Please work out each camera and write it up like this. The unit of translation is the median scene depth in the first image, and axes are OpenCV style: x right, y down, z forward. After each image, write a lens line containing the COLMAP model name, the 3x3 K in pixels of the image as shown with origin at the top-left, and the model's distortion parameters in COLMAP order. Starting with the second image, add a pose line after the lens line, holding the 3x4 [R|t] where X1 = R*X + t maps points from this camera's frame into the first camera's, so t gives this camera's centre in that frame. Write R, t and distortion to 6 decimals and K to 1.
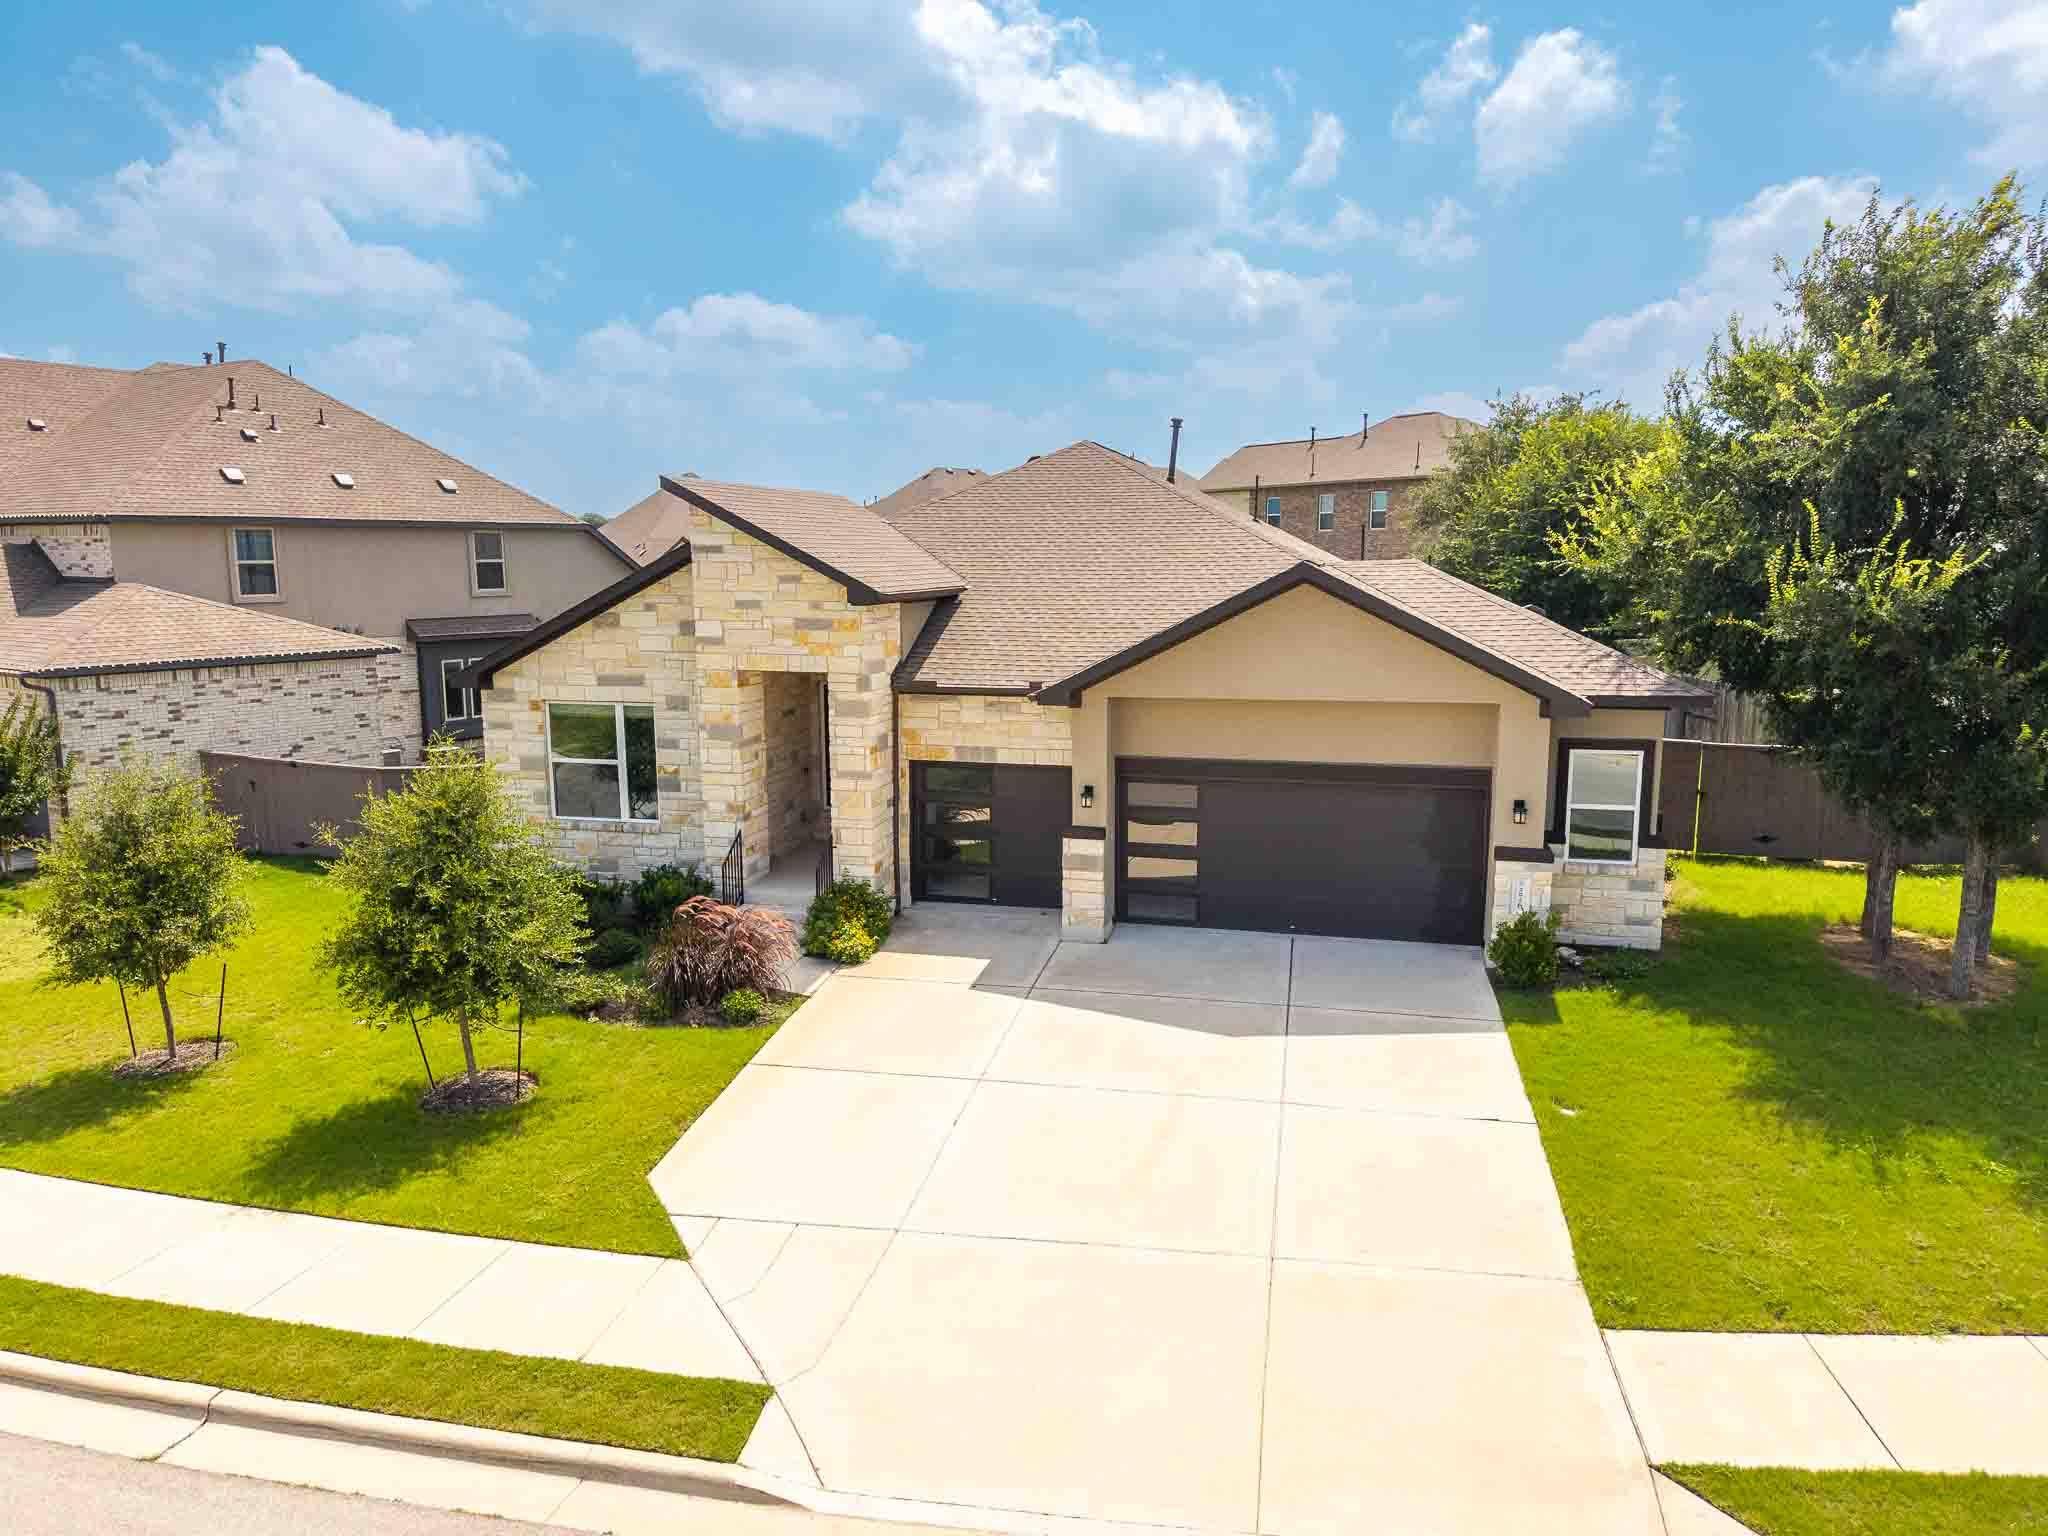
lens RADIAL K [[1380.1, 0, 1024.5], [0, 1380.1, 794.8], [0, 0, 1]] dist [-0.003765, -0.001040]
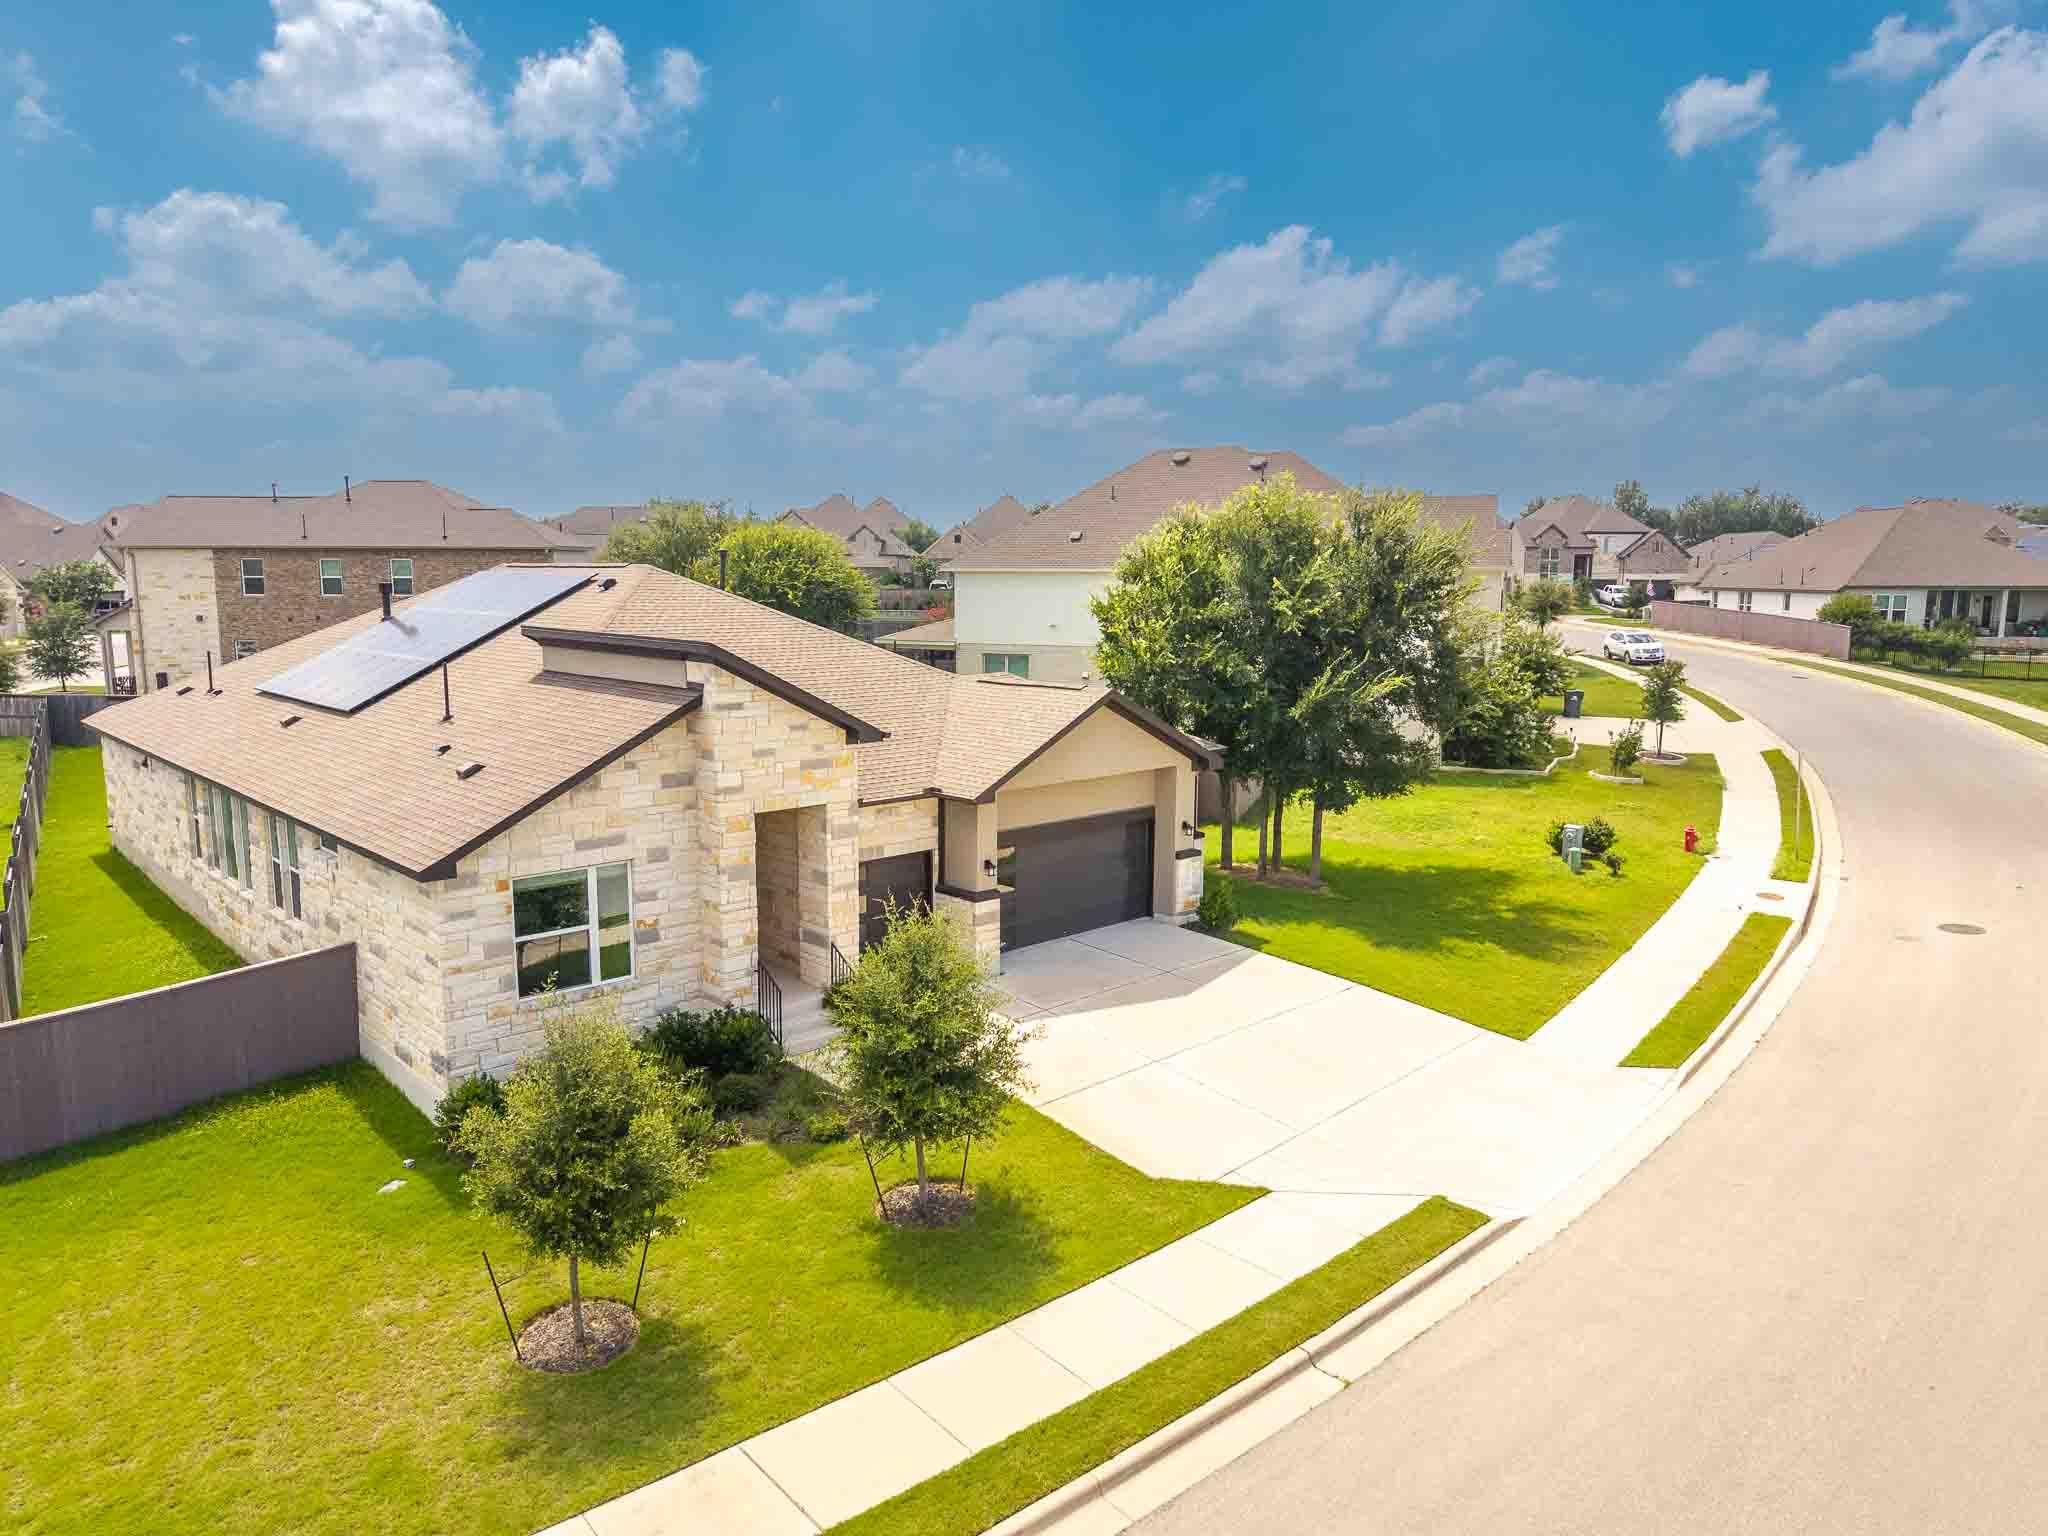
lens RADIAL K [[1431.4, 0, 1024.0], [0, 1431.4, 768.0], [0, 0, 1]] dist [0.003589, 0.000386]
pose [[0.545873, -0.119398, 0.829317, -1.050527], [0.143487, 0.988494, 0.047869, -0.152759], [-0.825490, 0.092865, 0.556724, 0.192211]]
